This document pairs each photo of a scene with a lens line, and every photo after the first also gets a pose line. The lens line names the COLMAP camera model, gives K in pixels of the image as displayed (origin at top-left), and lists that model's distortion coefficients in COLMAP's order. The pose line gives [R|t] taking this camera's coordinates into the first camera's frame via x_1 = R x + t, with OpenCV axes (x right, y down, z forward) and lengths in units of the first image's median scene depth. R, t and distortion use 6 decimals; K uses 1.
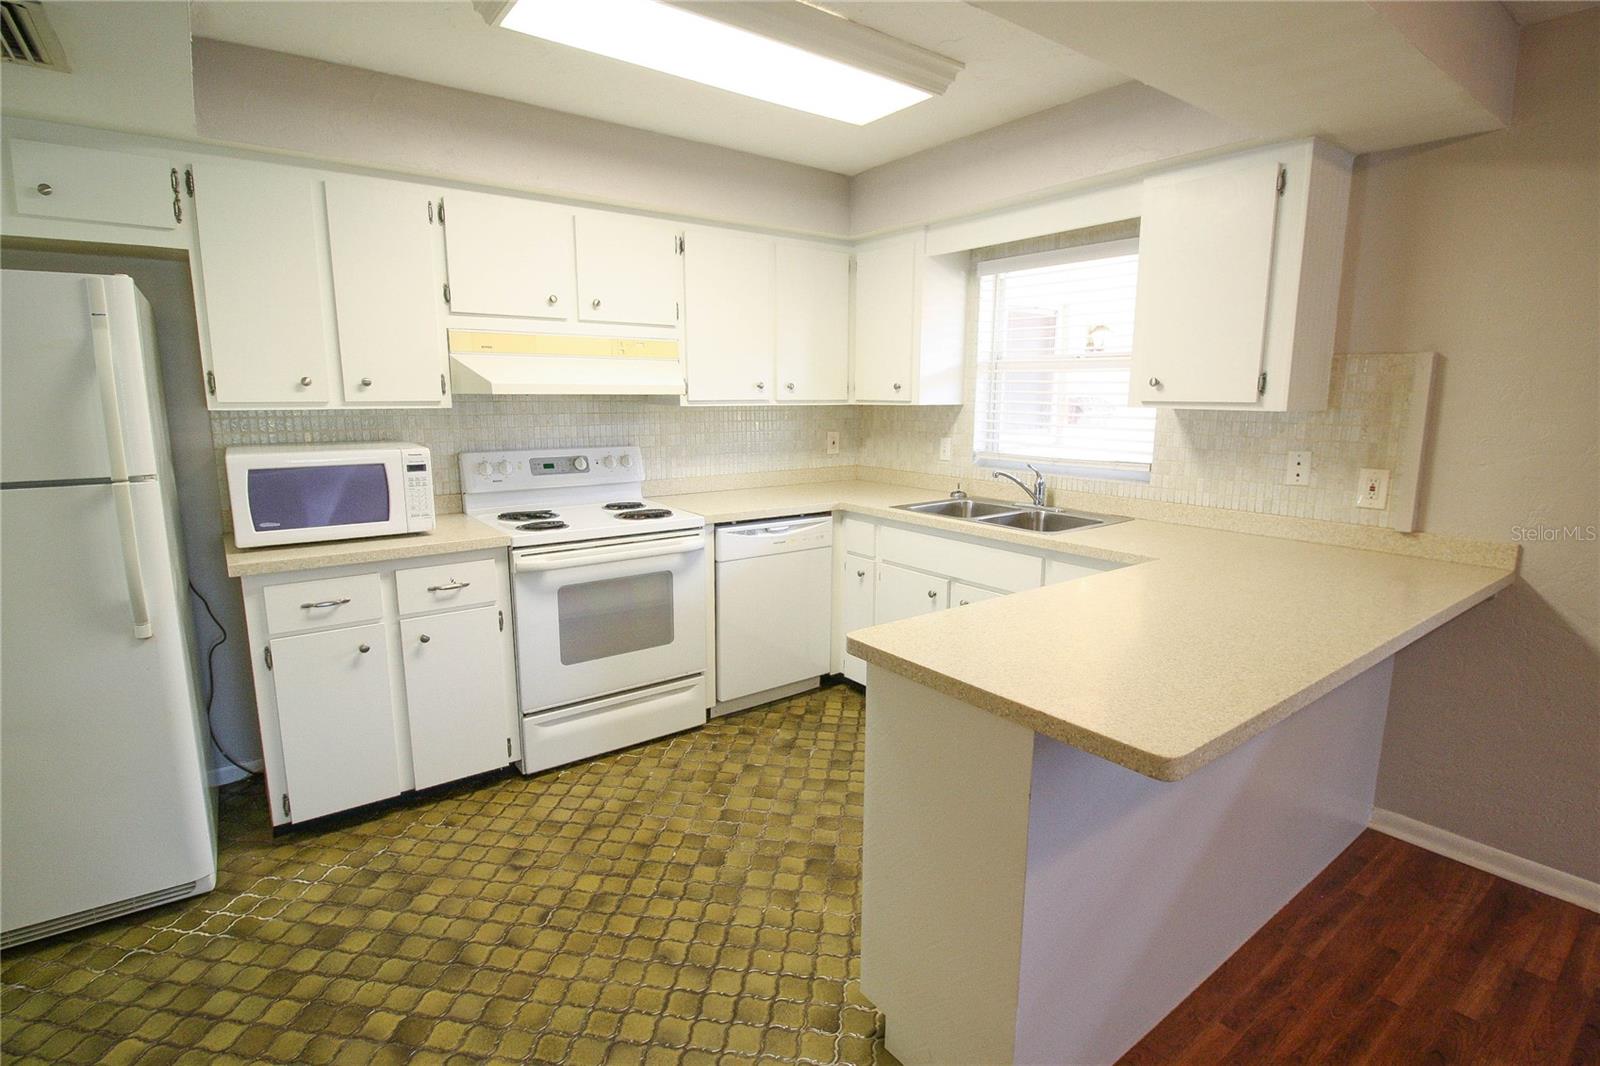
lens RADIAL K [[769.0, 0, 802.6], [0, 769.0, 526.7], [0, 0, 1]] dist [-0.004278, -0.001325]
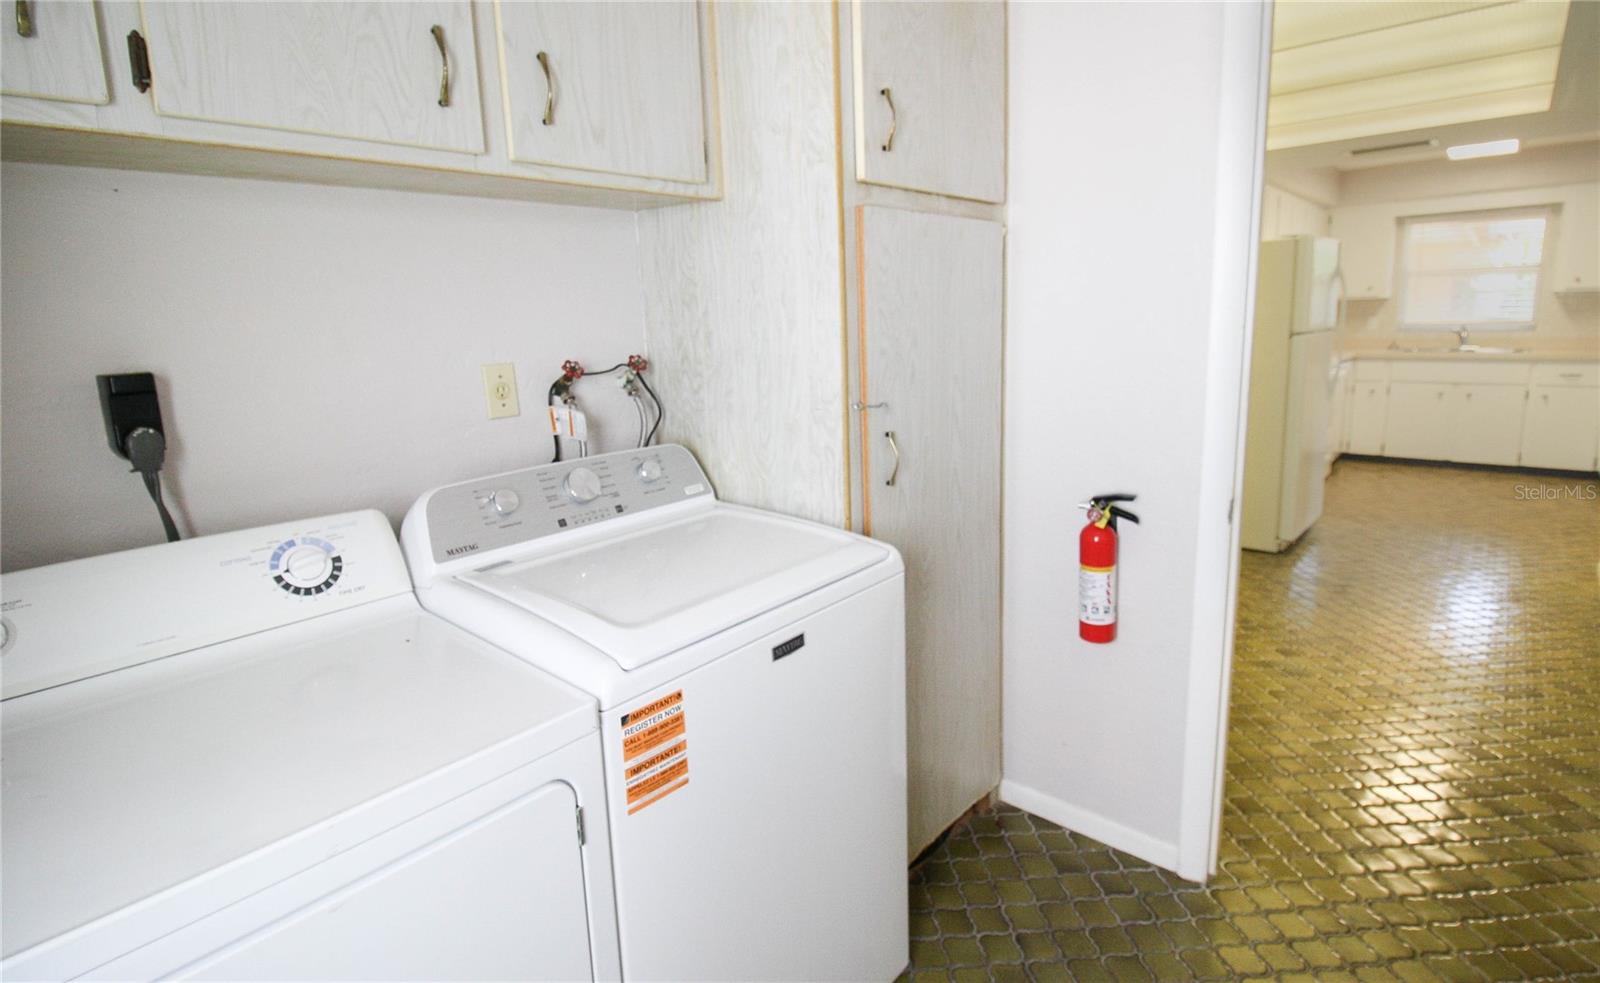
lens RADIAL K [[767.6, 0, 796.3], [0, 767.6, 466.2], [0, 0, 1]] dist [-0.022186, -0.000042]
pose [[0.980805, -0.090474, 0.172733, -2.024532], [0.085142, 0.995642, 0.038049, 0.068127], [-0.175422, -0.022612, 0.984234, -0.678871]]
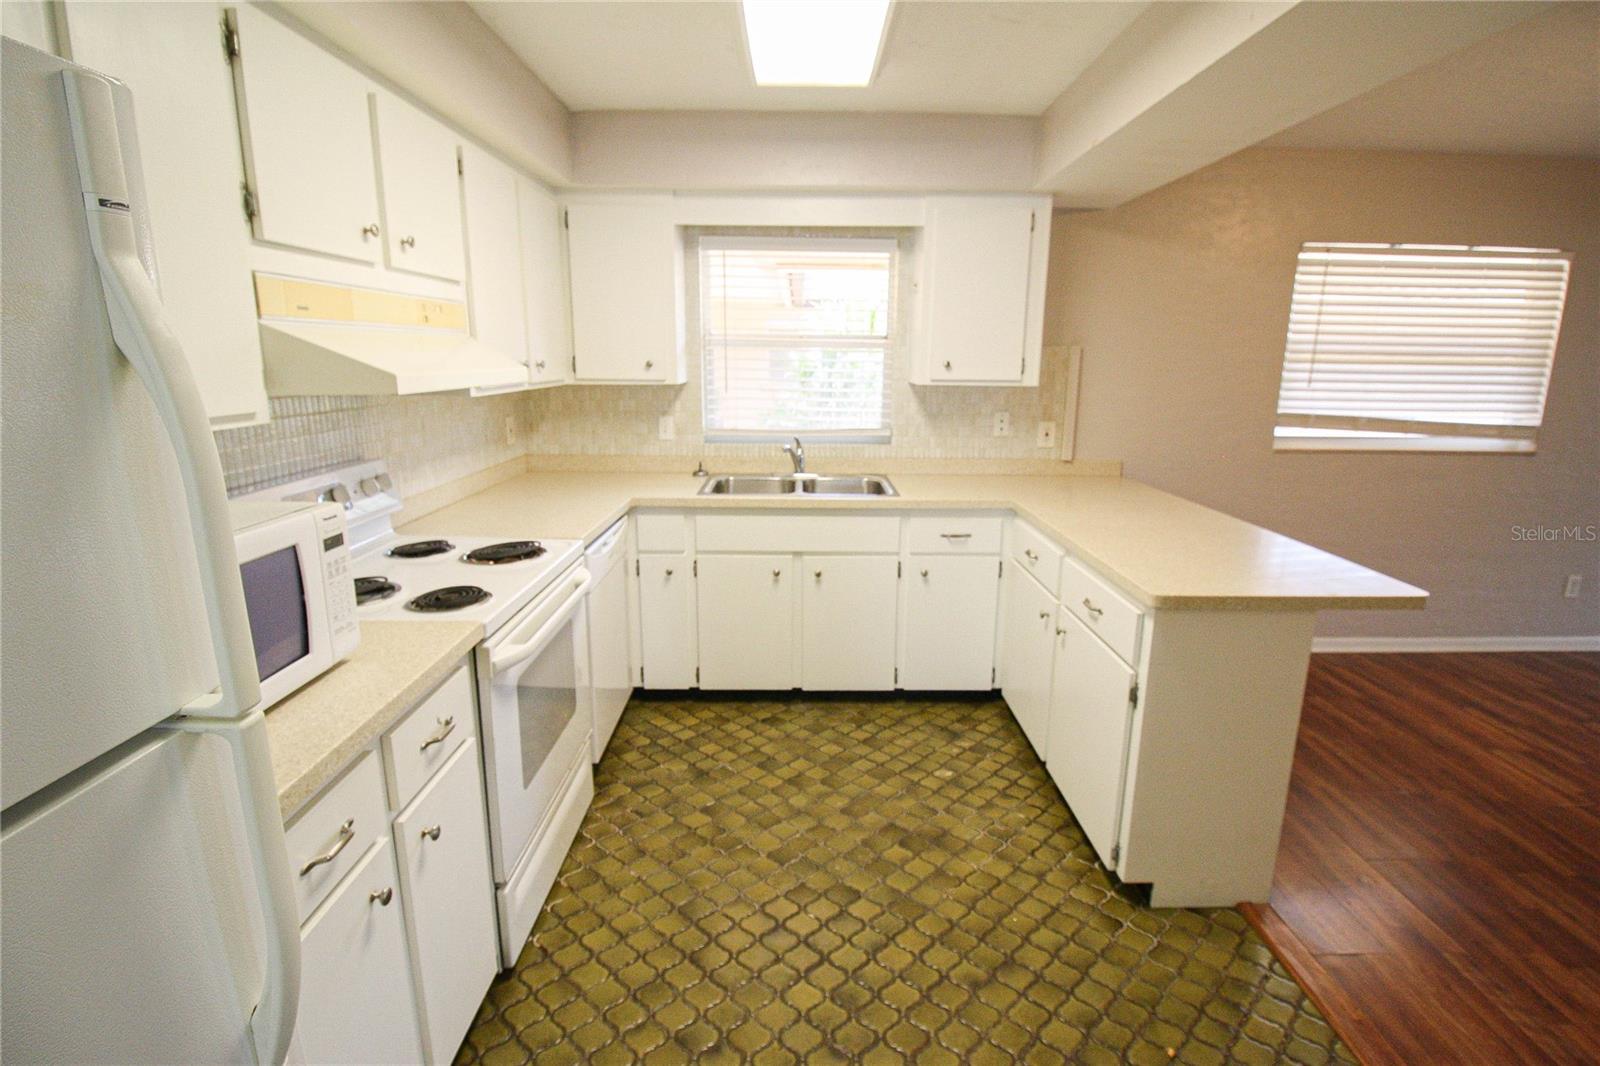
lens RADIAL K [[769.0, 0, 802.6], [0, 769.0, 526.7], [0, 0, 1]] dist [-0.004278, -0.001325]
pose [[0.599035, -0.174918, 0.781384, -0.678913], [0.130836, 0.984115, 0.119997, -0.102235], [-0.789961, 0.030351, 0.612405, 0.398391]]
